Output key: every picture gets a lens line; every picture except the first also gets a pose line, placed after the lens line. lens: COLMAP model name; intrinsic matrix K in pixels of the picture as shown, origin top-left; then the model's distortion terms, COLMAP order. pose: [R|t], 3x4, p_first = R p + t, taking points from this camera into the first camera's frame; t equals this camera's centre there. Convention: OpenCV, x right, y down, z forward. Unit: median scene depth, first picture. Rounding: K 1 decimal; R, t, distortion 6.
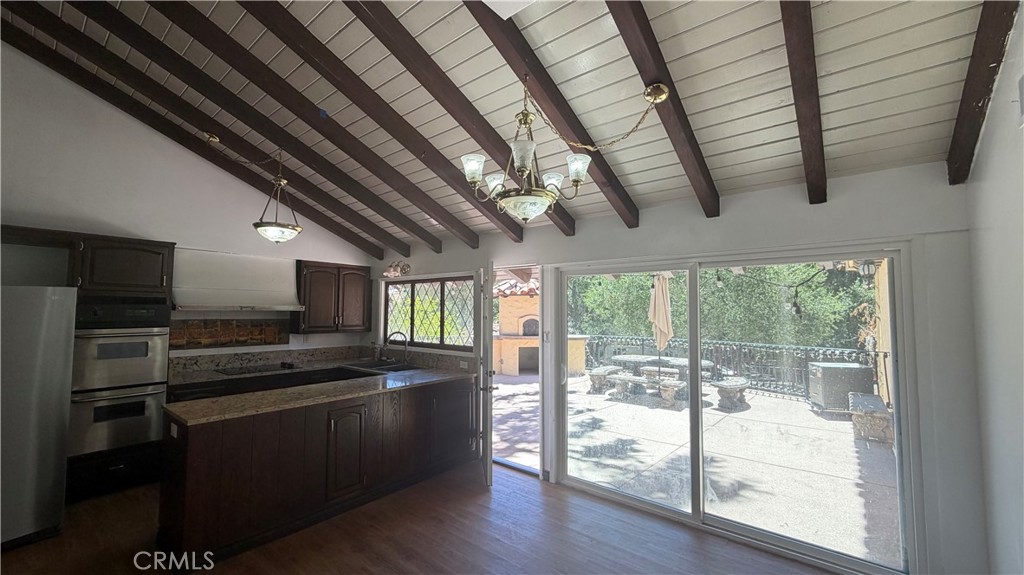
lens RADIAL K [[413.4, 0, 518.1], [0, 413.4, 290.3], [0, 0, 1]] dist [0.000715, -0.000062]
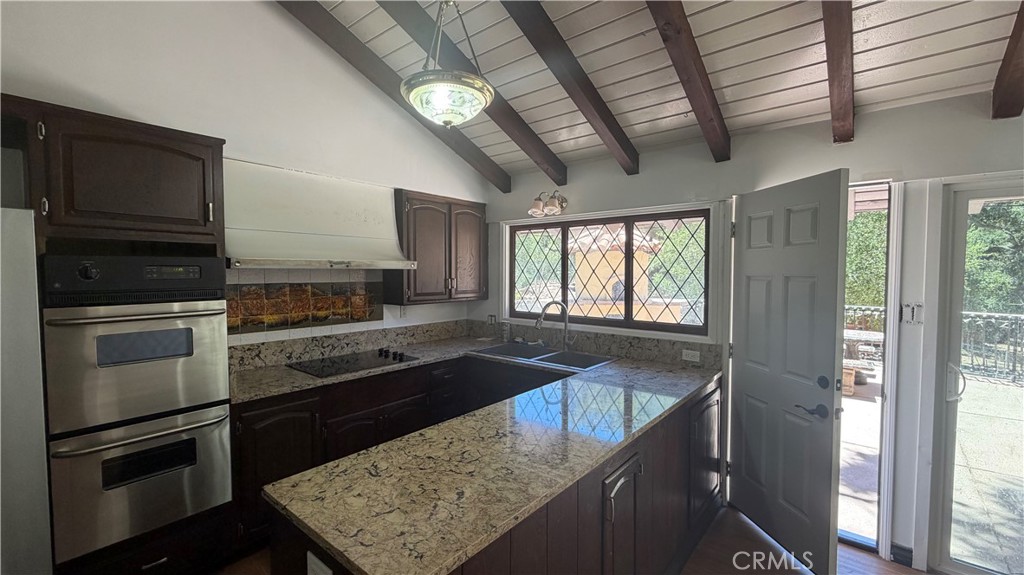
lens RADIAL K [[413.4, 0, 507.6], [0, 413.4, 288.5], [0, 0, 1]] dist [0.000715, -0.000062]
pose [[0.999990, -0.004047, 0.002099, -0.388275], [0.003843, 0.995966, 0.089652, 0.023577], [-0.002454, -0.089643, 0.995971, 0.378847]]
